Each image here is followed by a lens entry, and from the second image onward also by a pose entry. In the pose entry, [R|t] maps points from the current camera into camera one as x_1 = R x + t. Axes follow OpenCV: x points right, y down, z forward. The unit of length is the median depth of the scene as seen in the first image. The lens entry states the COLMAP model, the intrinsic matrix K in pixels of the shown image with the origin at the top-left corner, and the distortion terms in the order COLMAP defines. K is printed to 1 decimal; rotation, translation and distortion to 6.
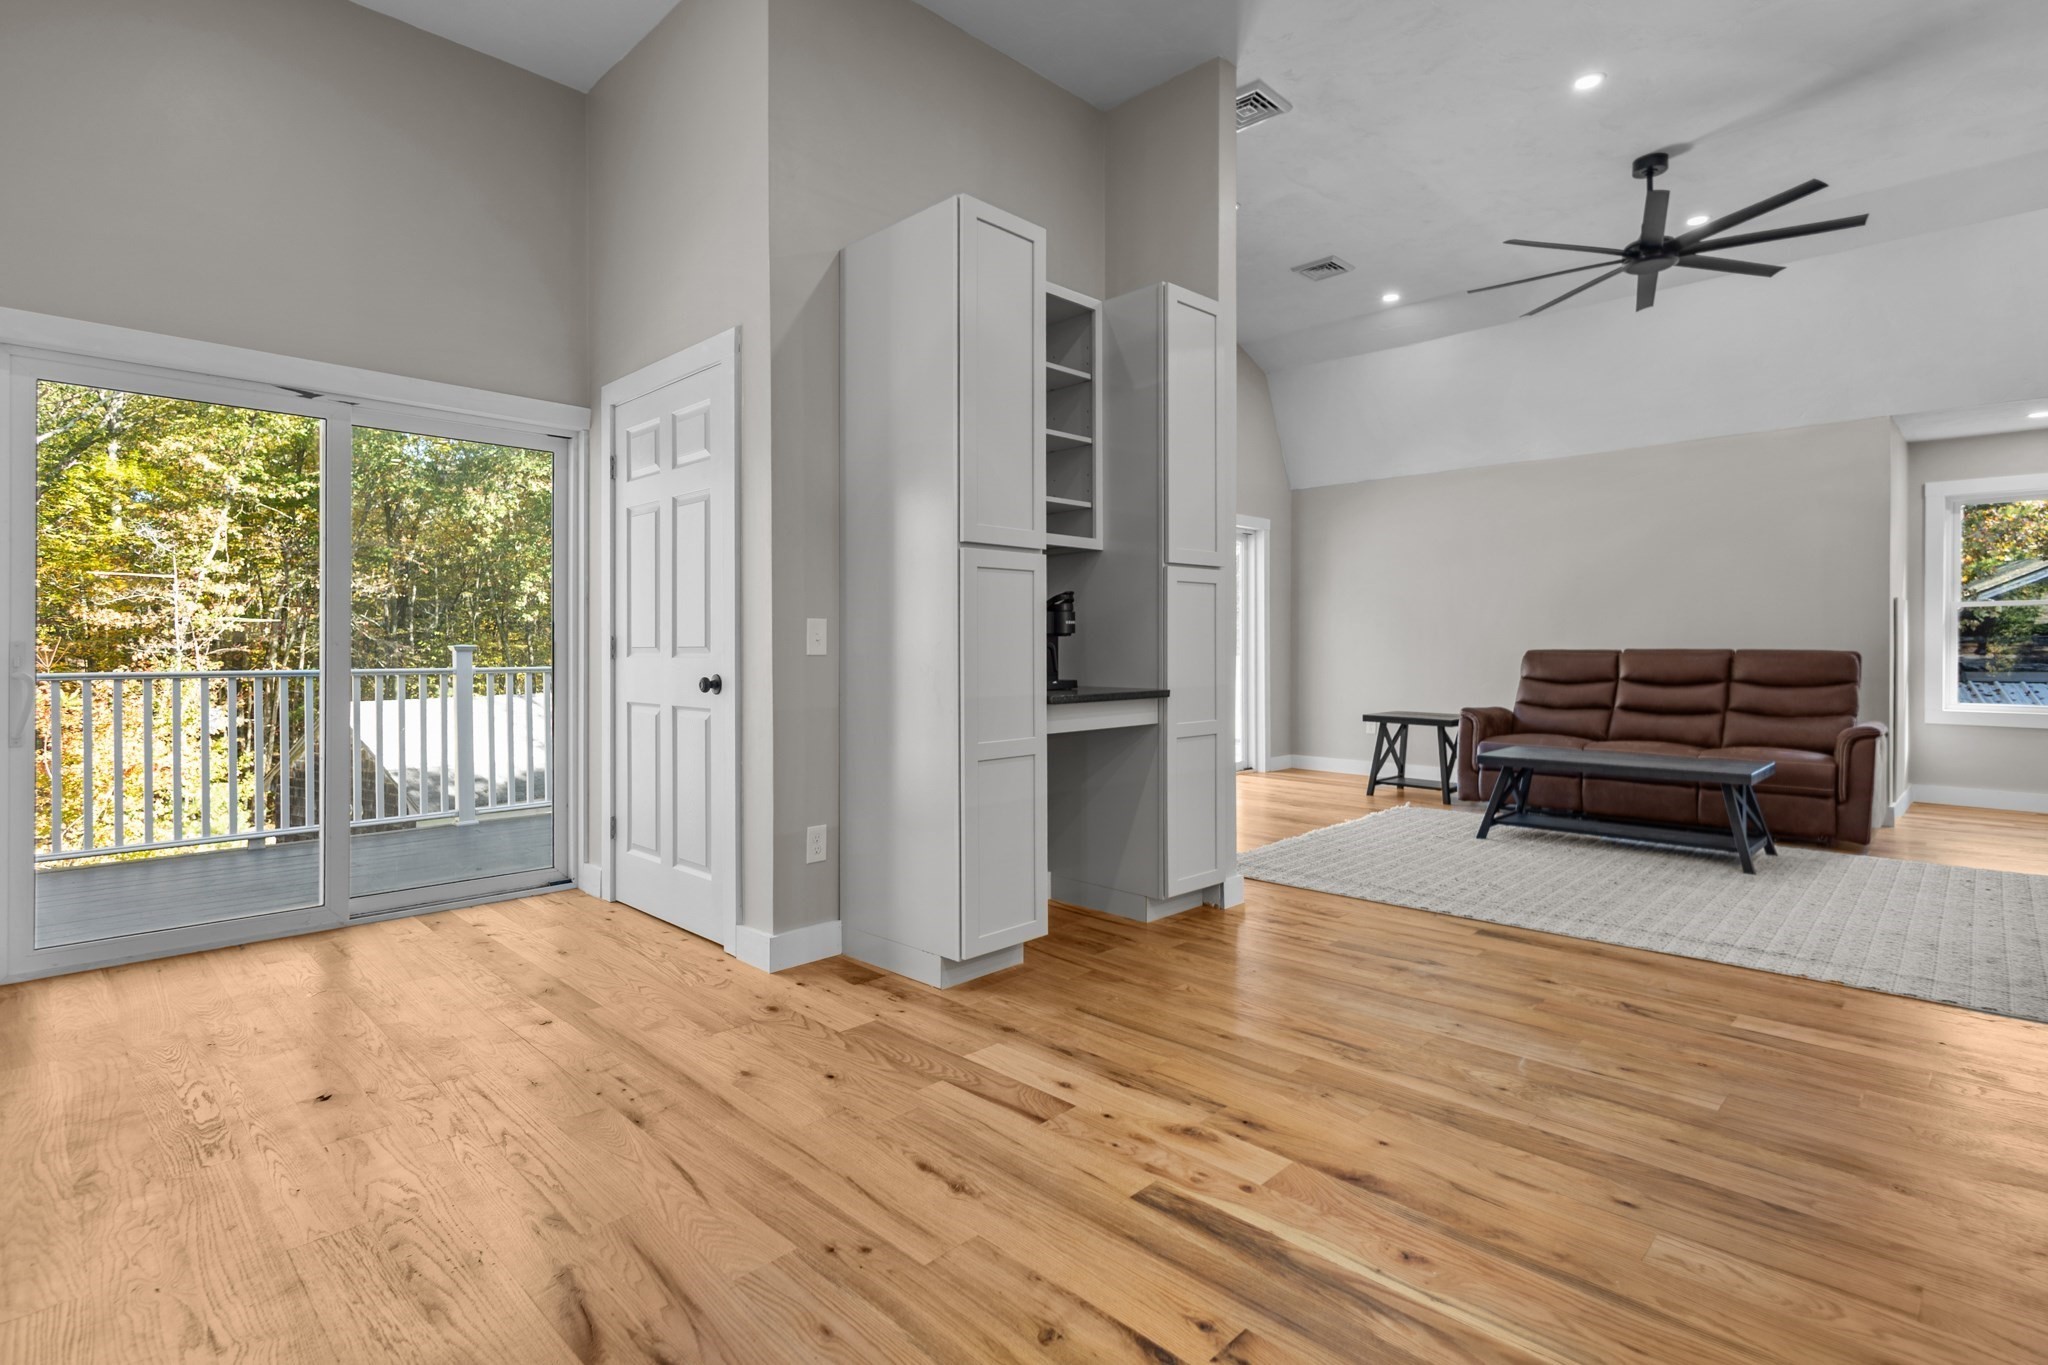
lens RADIAL K [[1033.0, 0, 1007.7], [0, 1033.0, 647.5], [0, 0, 1]] dist [0.008211, 0.000177]
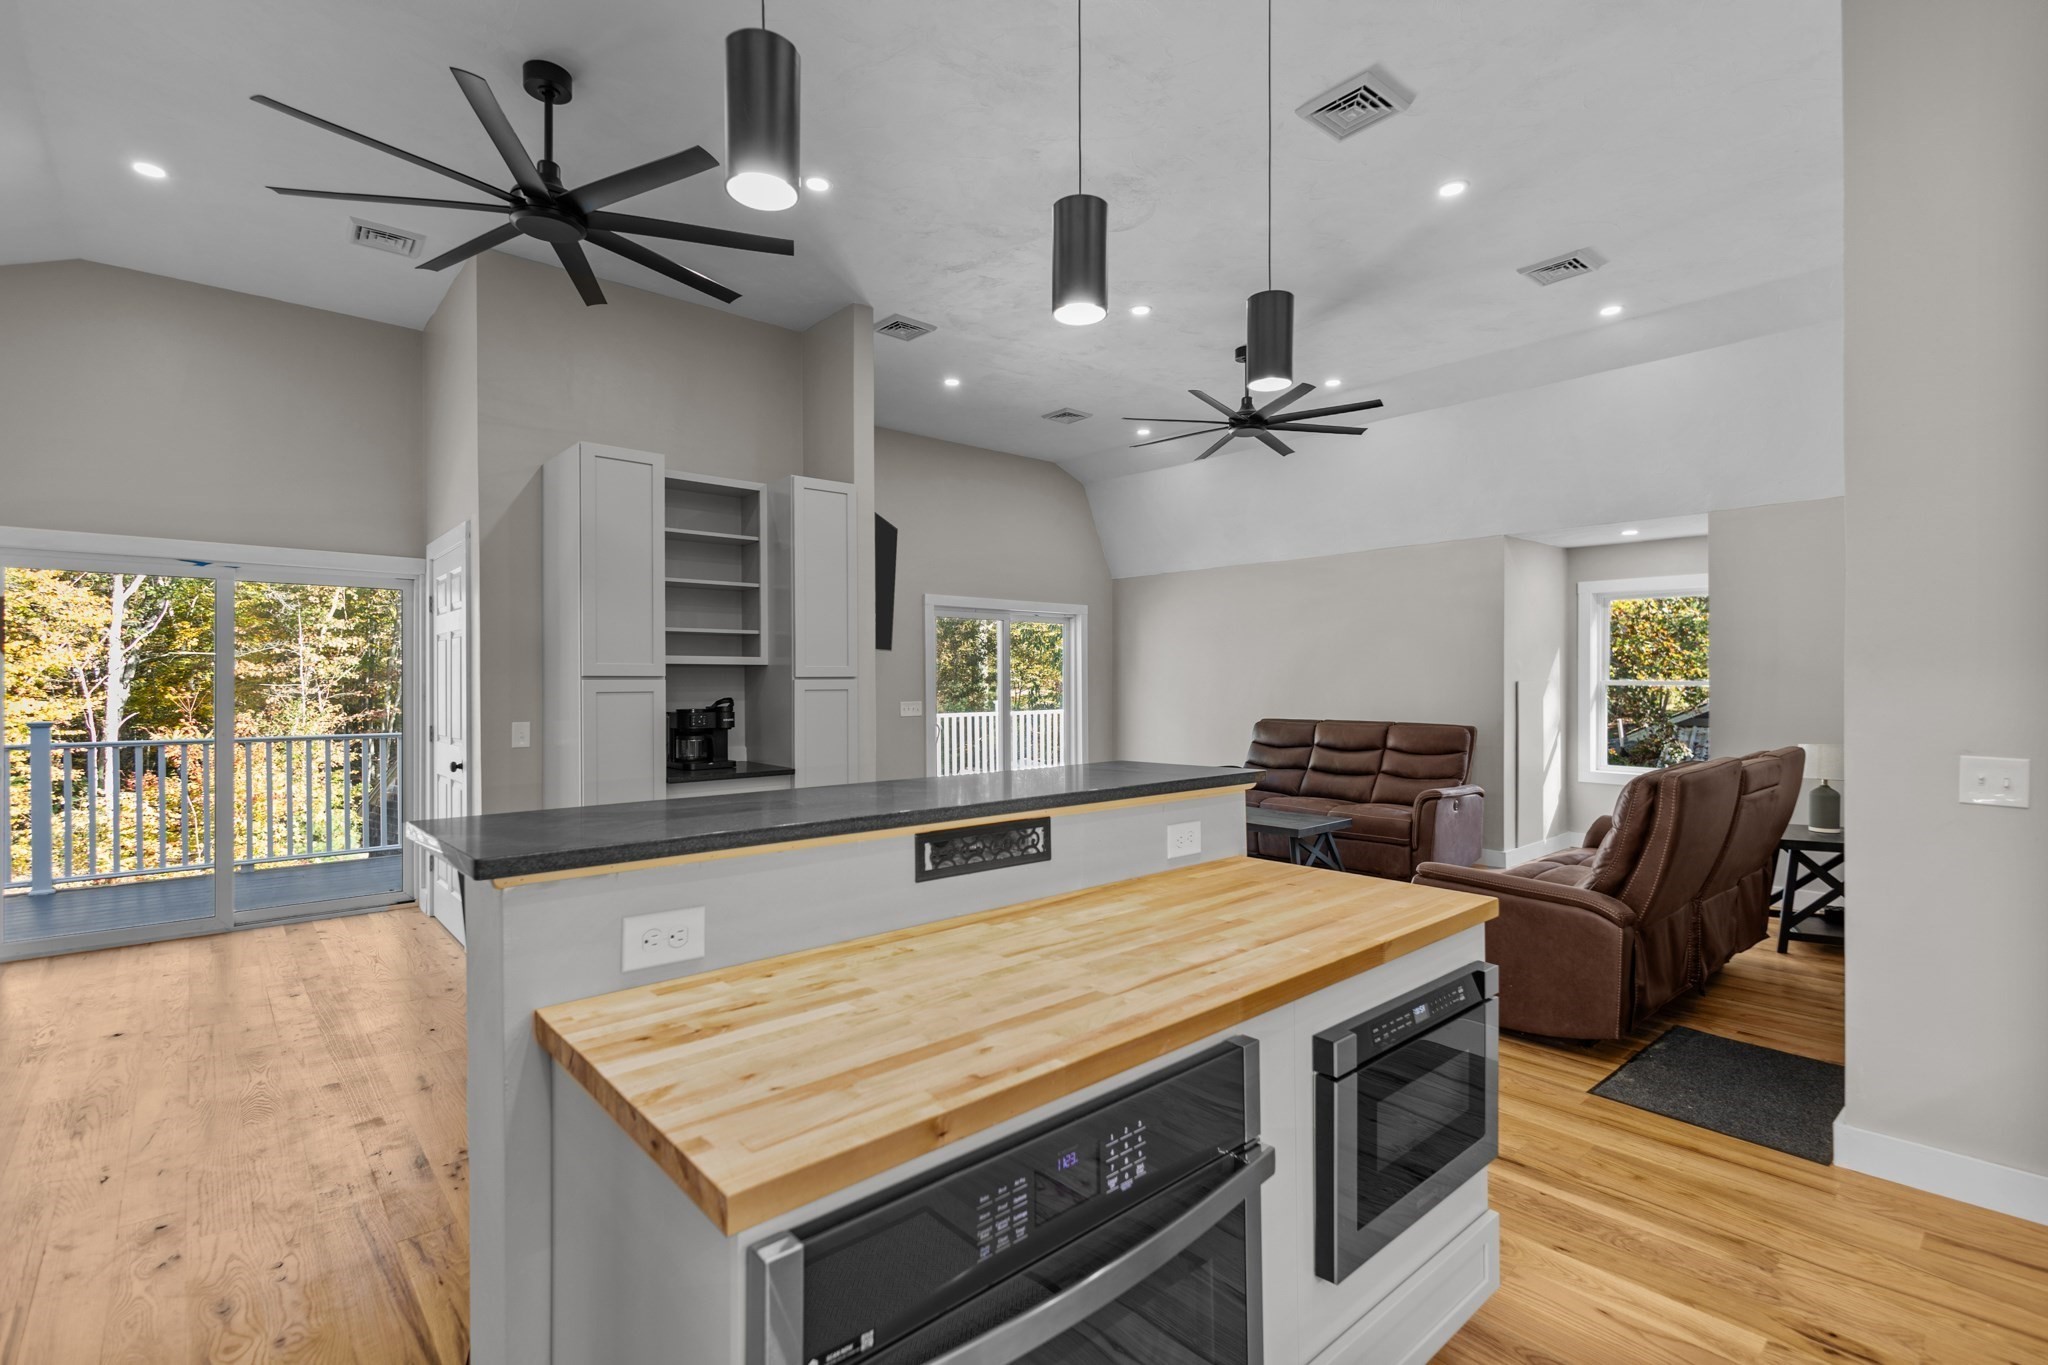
lens RADIAL K [[967.7, 0, 1037.8], [0, 967.7, 689.4], [0, 0, 1]] dist [0.013290, -0.005677]
pose [[0.998242, -0.000452, -0.059264, 0.634541], [0.000999, 0.999957, 0.009189, -0.089053], [0.059258, -0.009232, 0.998200, -0.319741]]
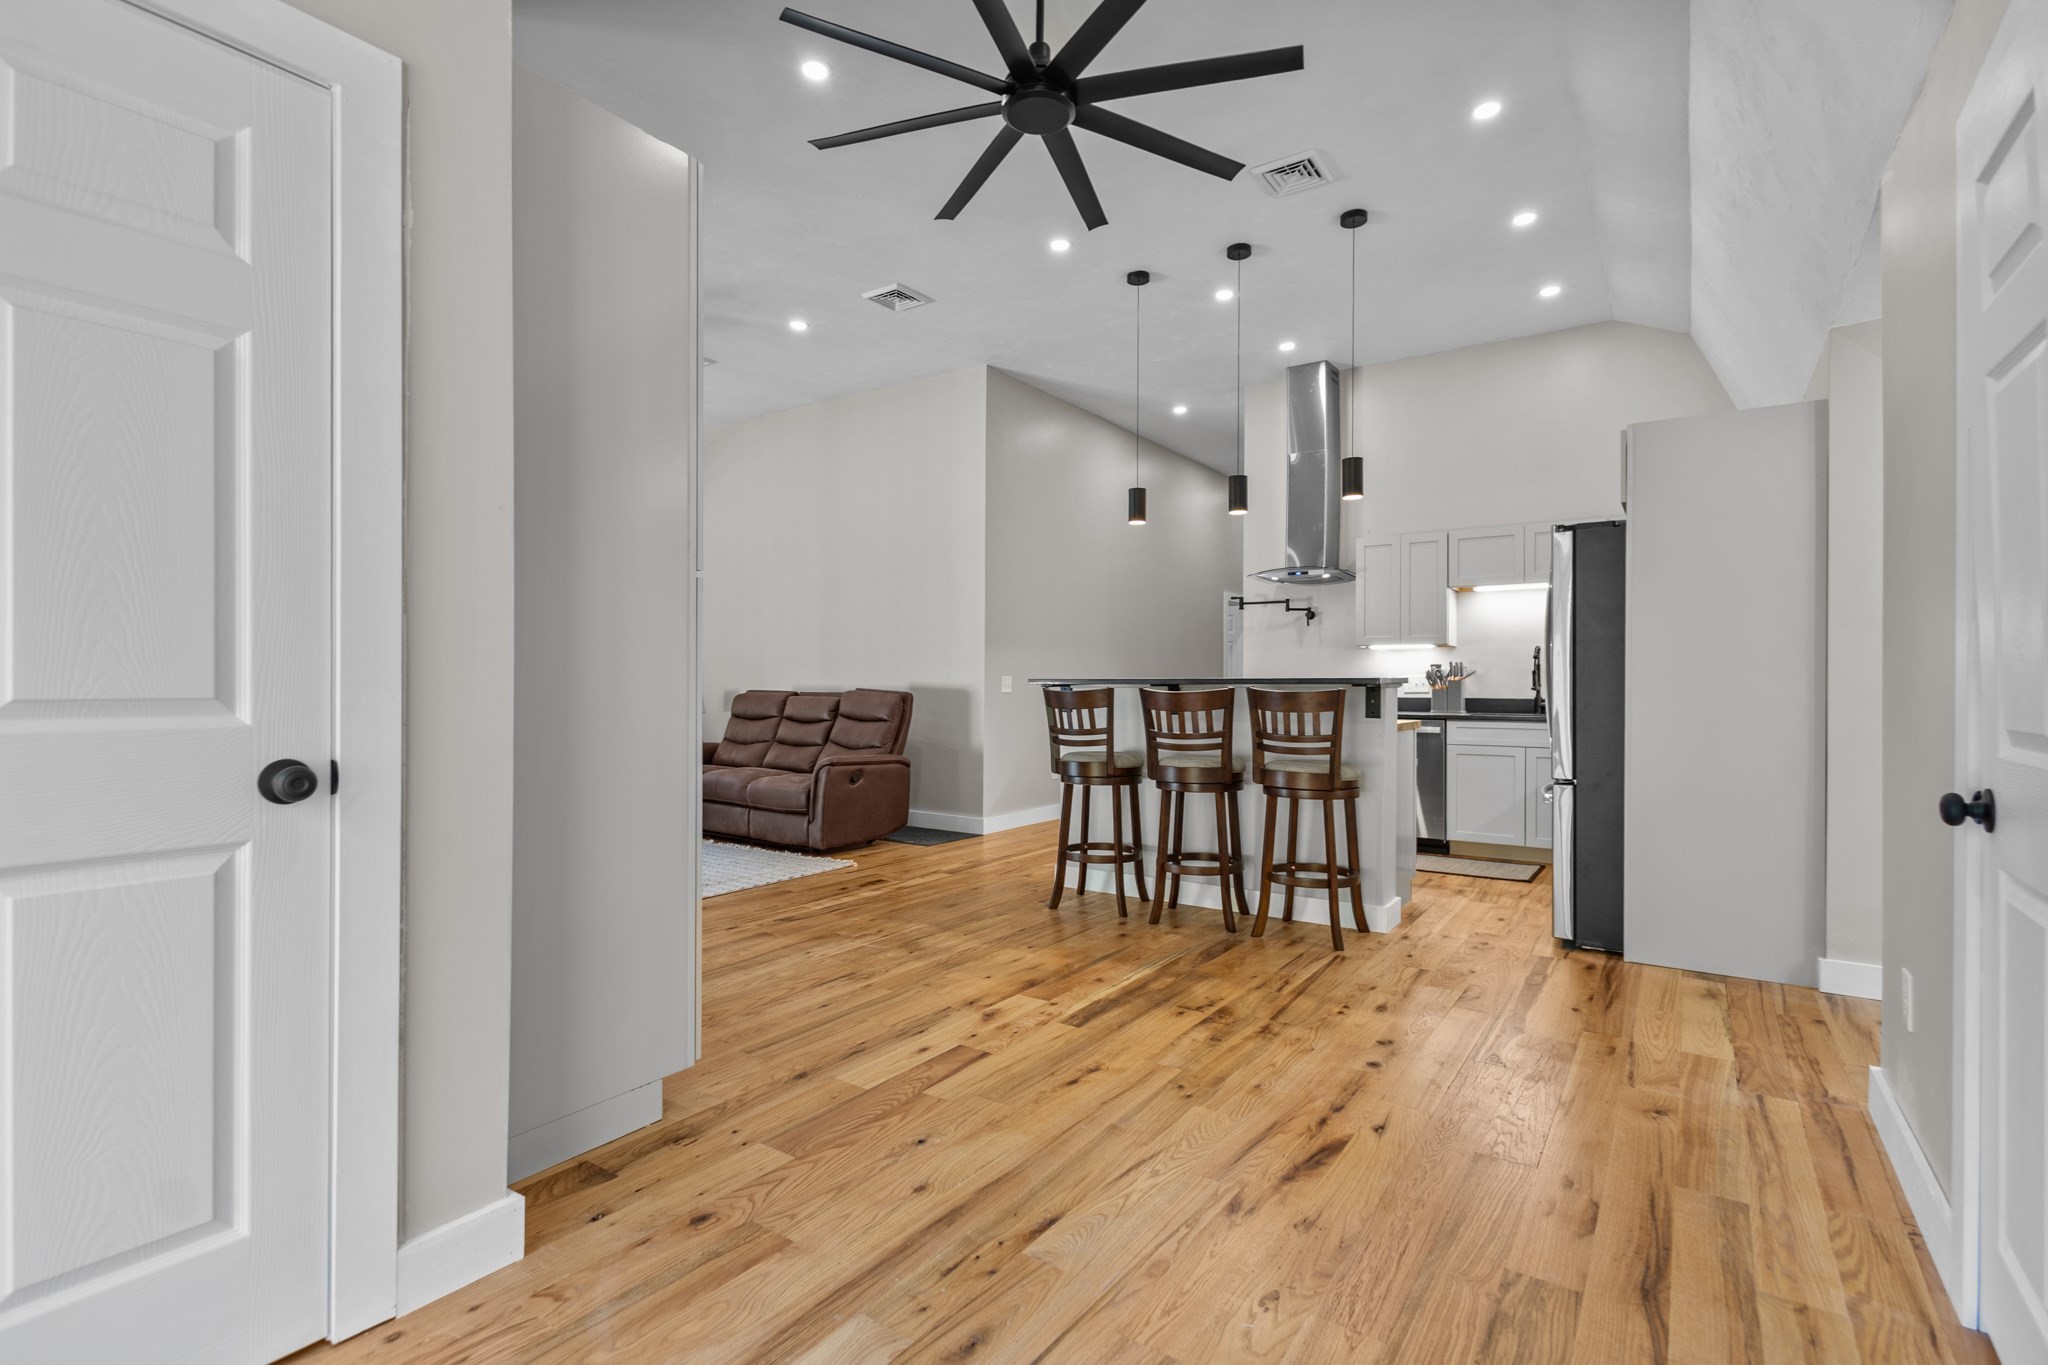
lens RADIAL K [[967.7, 0, 1040.5], [0, 967.7, 686.5], [0, 0, 1]] dist [0.013290, -0.005677]
pose [[-0.212560, 0.001809, 0.977146, -0.818147], [-0.002708, 0.999993, -0.002441, -0.006133], [-0.977144, -0.003165, -0.212554, 0.821647]]
